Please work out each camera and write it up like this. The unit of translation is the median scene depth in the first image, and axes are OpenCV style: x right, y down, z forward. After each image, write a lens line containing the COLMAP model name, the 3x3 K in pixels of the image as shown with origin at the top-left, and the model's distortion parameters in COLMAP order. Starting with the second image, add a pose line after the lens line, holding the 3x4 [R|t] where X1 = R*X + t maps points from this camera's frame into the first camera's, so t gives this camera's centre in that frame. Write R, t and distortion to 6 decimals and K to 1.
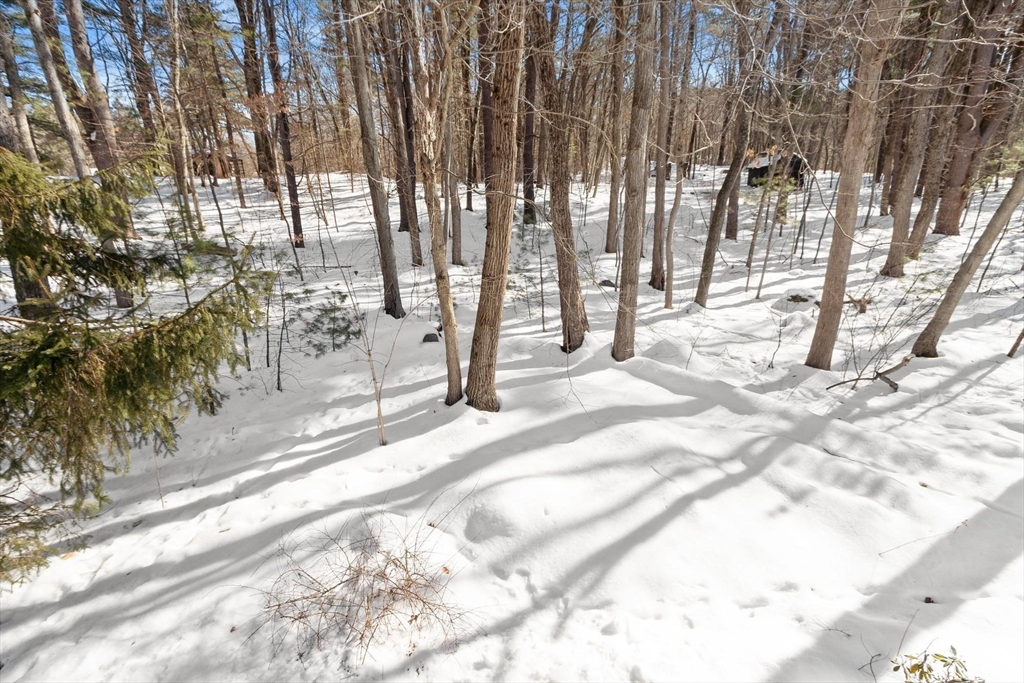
lens RADIAL K [[442.4, 0, 505.0], [0, 442.4, 340.2], [0, 0, 1]] dist [0.004966, 0.000137]
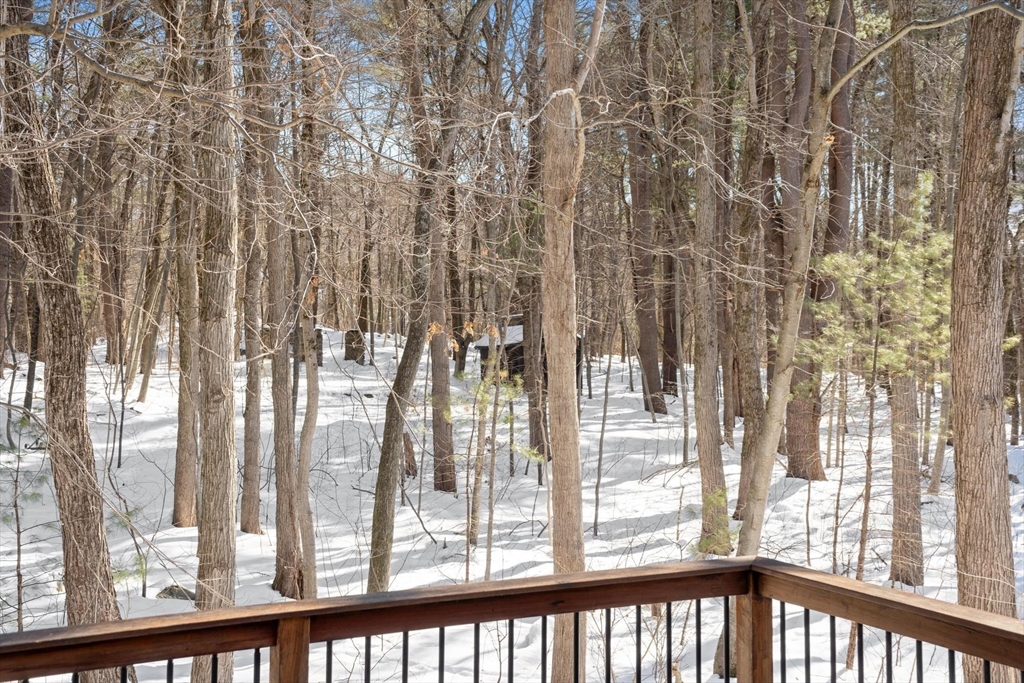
lens RADIAL K [[1324.5, 0, 511.1], [0, 1324.5, 342.9], [0, 0, 1]] dist [0.045692, 0.000000]
pose [[0.895779, 0.036468, 0.443002, -0.058347], [0.119322, 0.940320, -0.318685, 0.091094], [-0.428186, 0.338331, 0.837967, -0.292741]]
